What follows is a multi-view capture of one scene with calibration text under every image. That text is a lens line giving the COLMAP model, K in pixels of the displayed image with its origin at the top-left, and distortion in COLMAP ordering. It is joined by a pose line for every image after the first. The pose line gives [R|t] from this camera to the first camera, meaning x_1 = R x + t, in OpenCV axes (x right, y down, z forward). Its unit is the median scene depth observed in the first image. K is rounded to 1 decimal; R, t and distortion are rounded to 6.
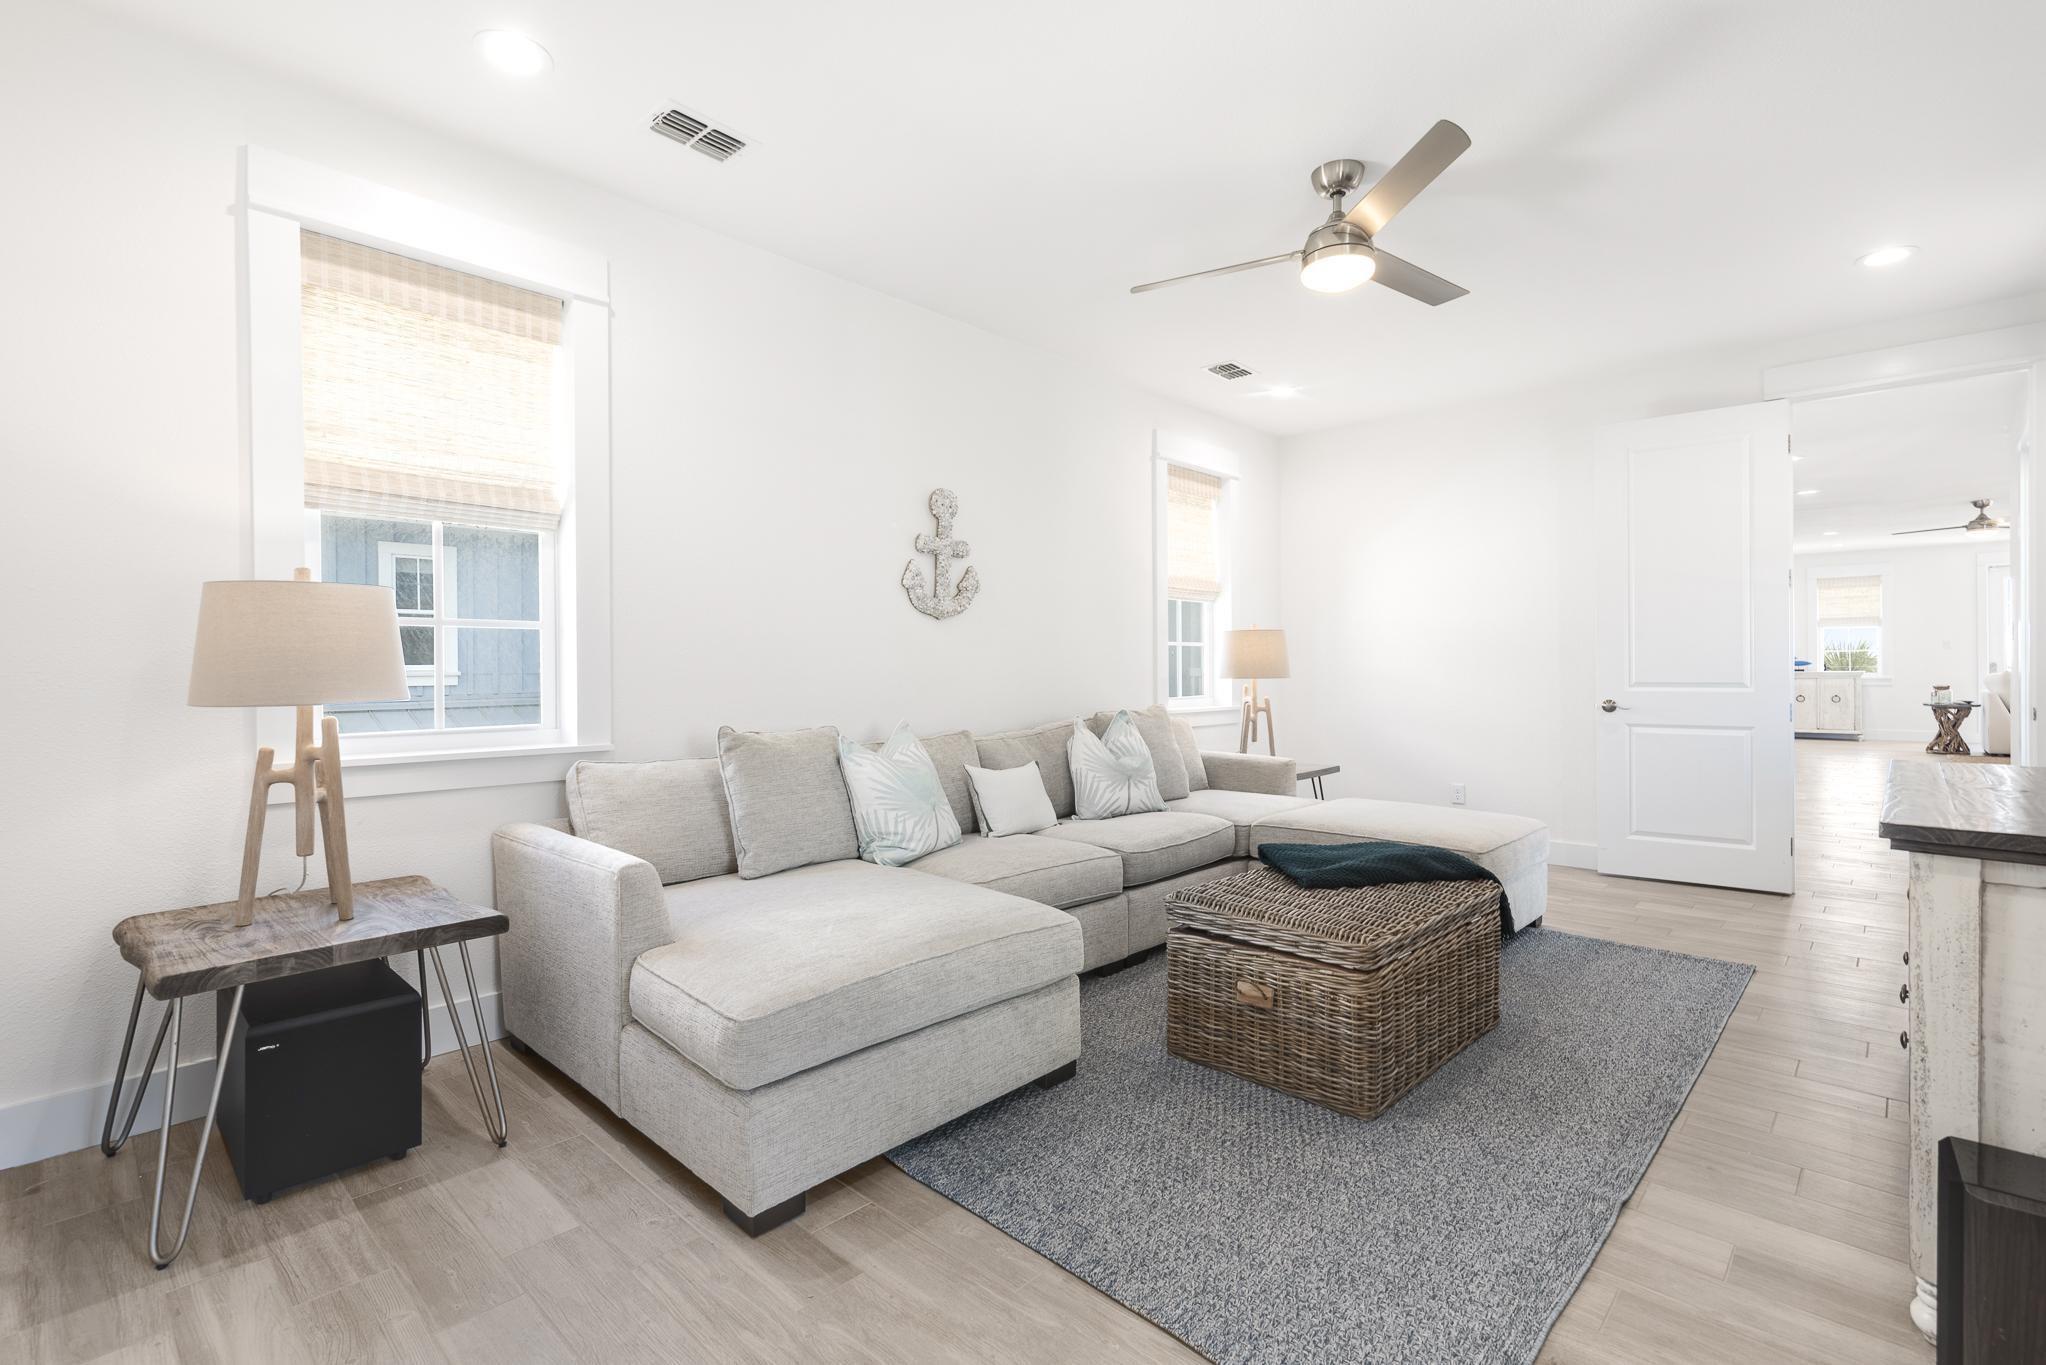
lens RADIAL K [[914.9, 0, 1017.2], [0, 914.9, 670.7], [0, 0, 1]] dist [-0.000160, 0.000076]
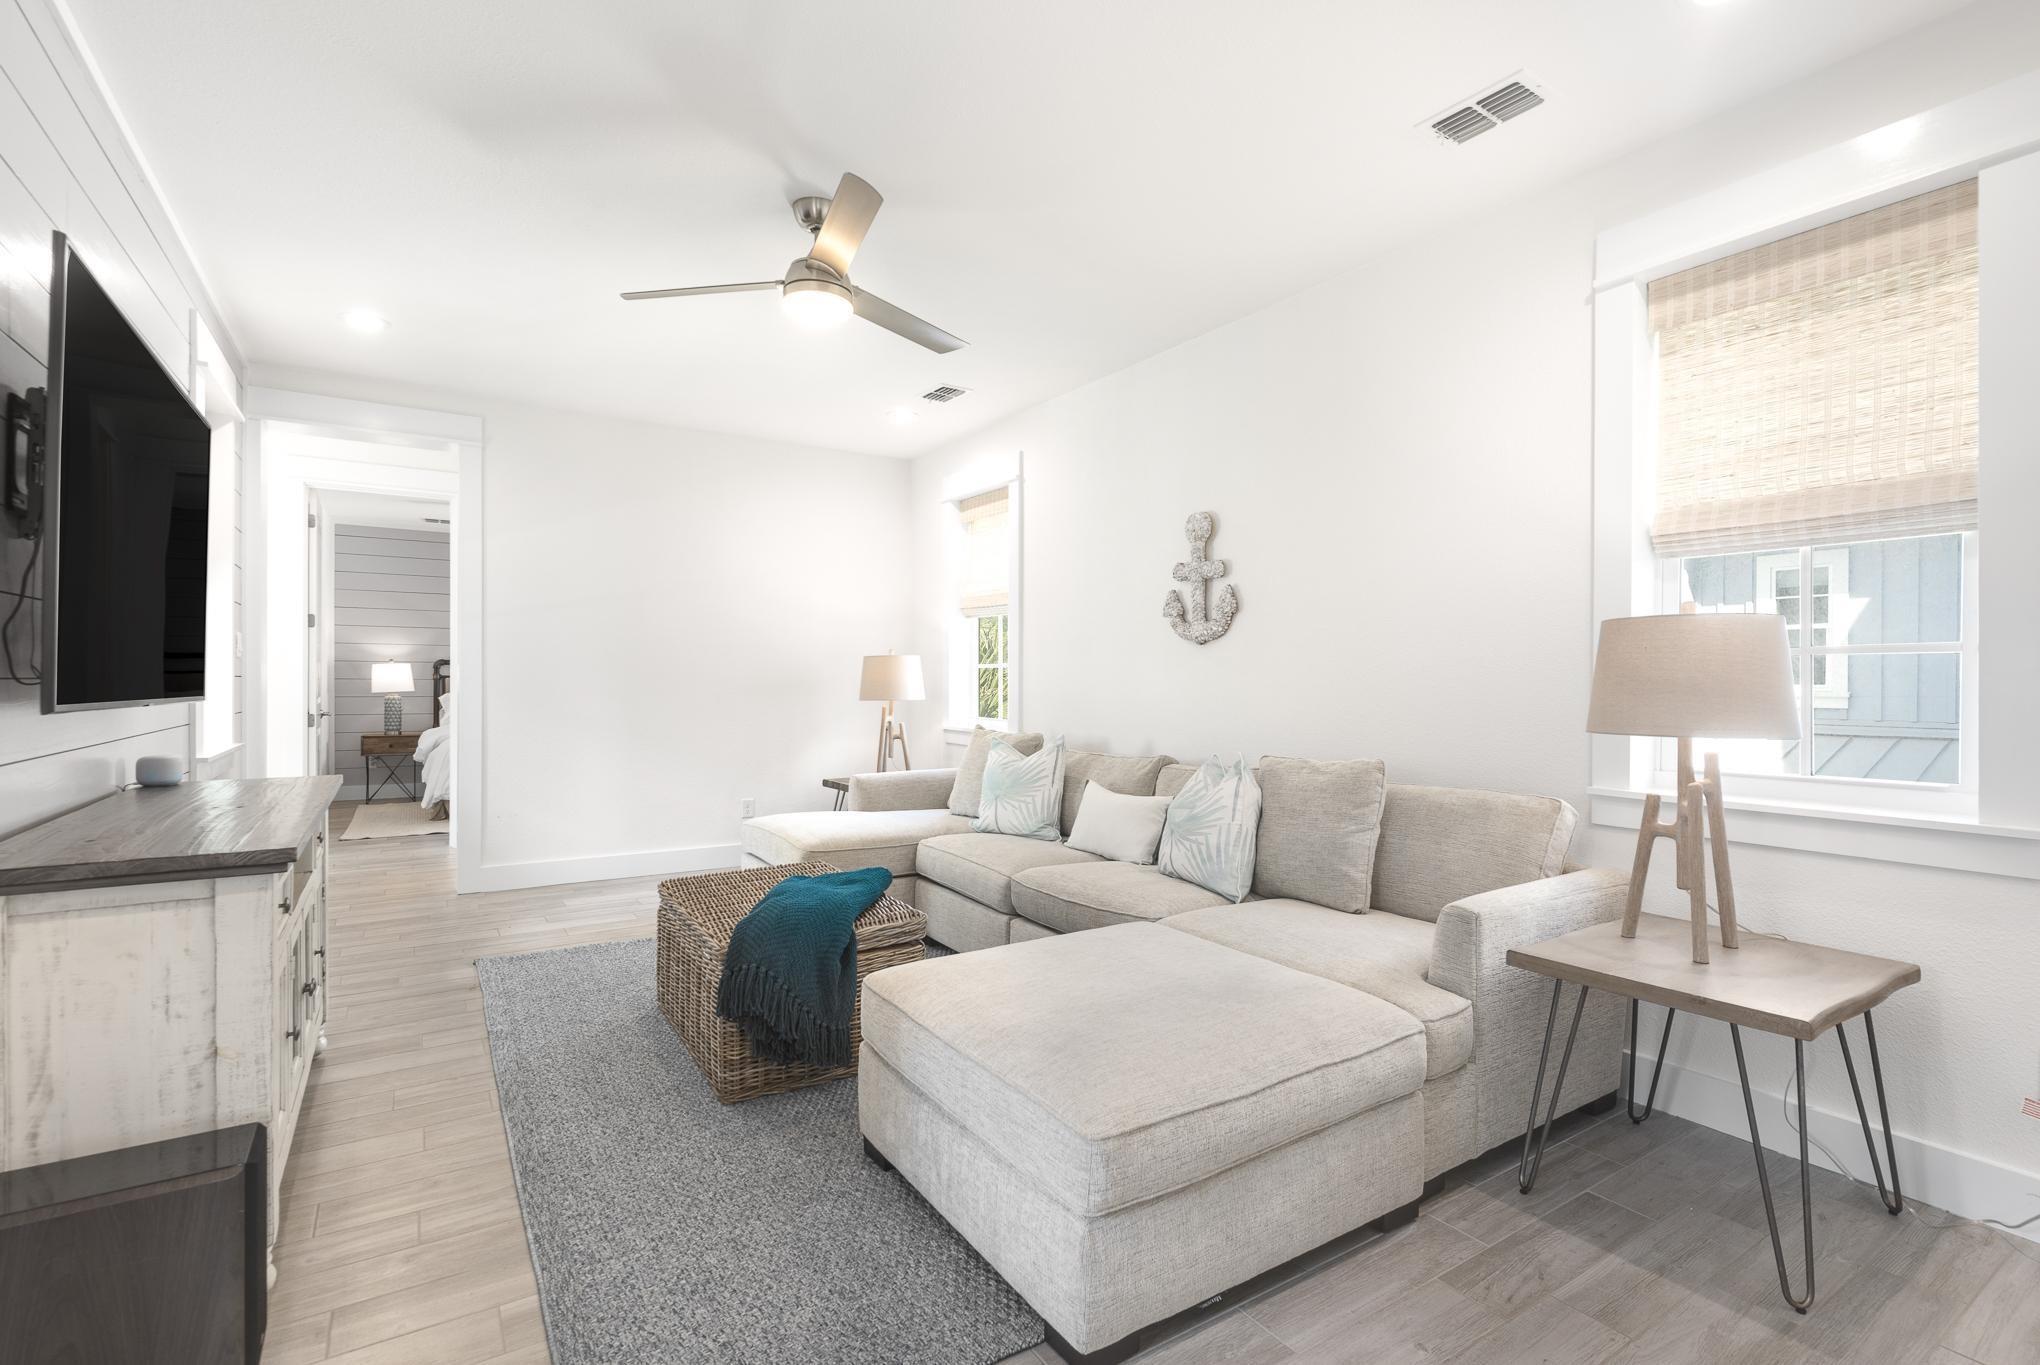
lens RADIAL K [[932.9, 0, 1020.0], [0, 932.9, 682.5], [0, 0, 1]] dist [0.027461, 0.000024]
pose [[-0.218098, 0.003599, -0.975920, 0.910678], [-0.010895, 0.999922, 0.006122, -0.017597], [0.975866, 0.011968, -0.218042, 0.995327]]
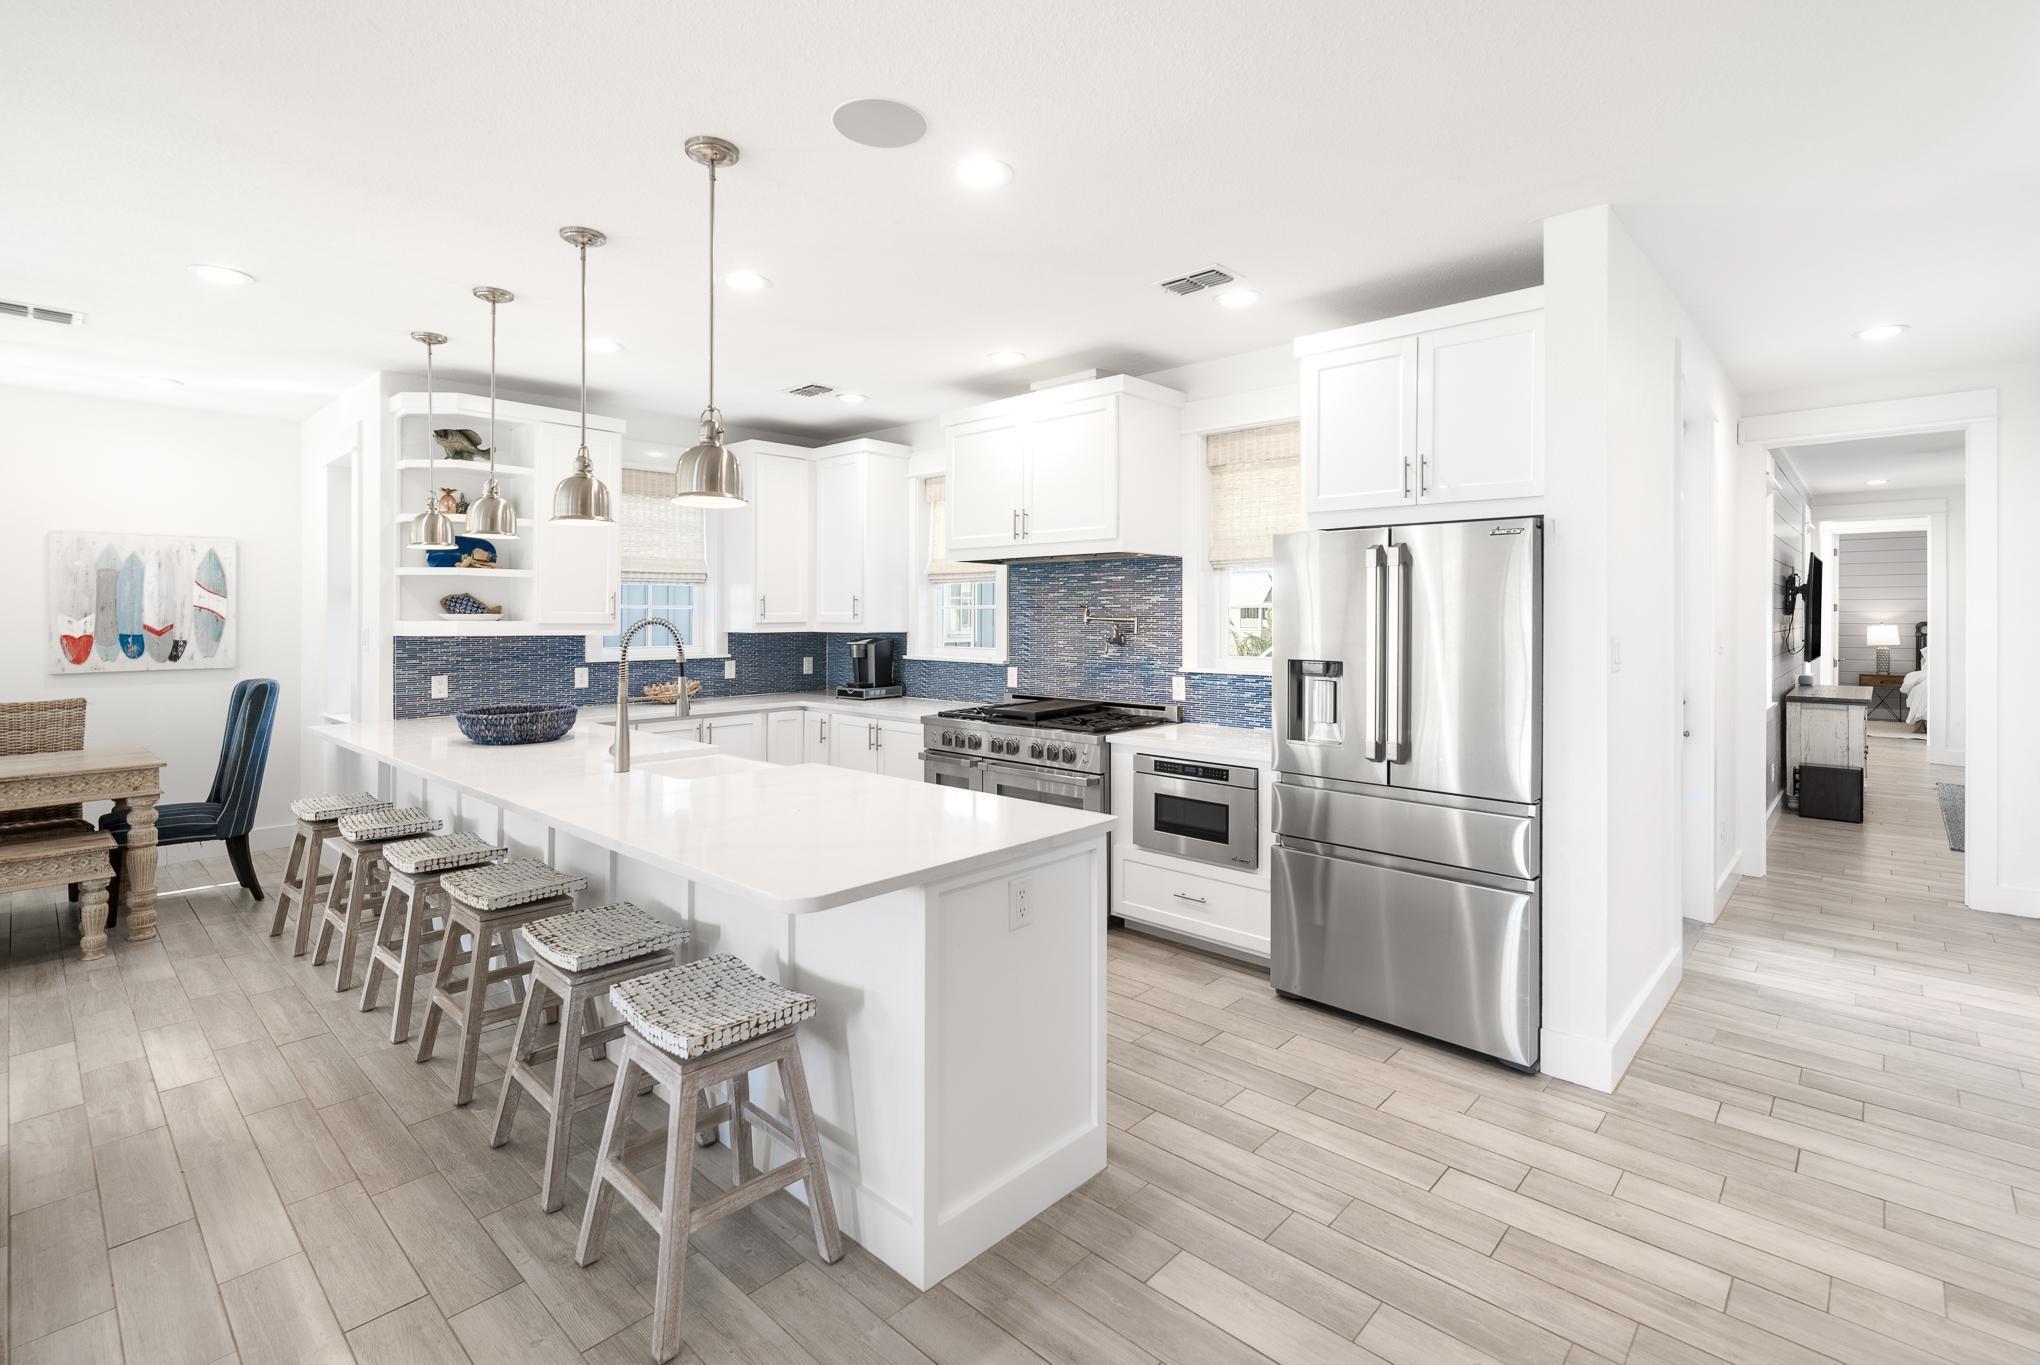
lens RADIAL K [[931.5, 0, 1022.7], [0, 931.5, 621.3], [0, 0, 1]] dist [0.000395, -0.000244]
pose [[-0.999621, 0.004033, -0.027230, 2.084754], [0.003663, 0.999900, 0.013623, -0.100220], [0.027282, 0.013518, -0.999536, 2.165021]]
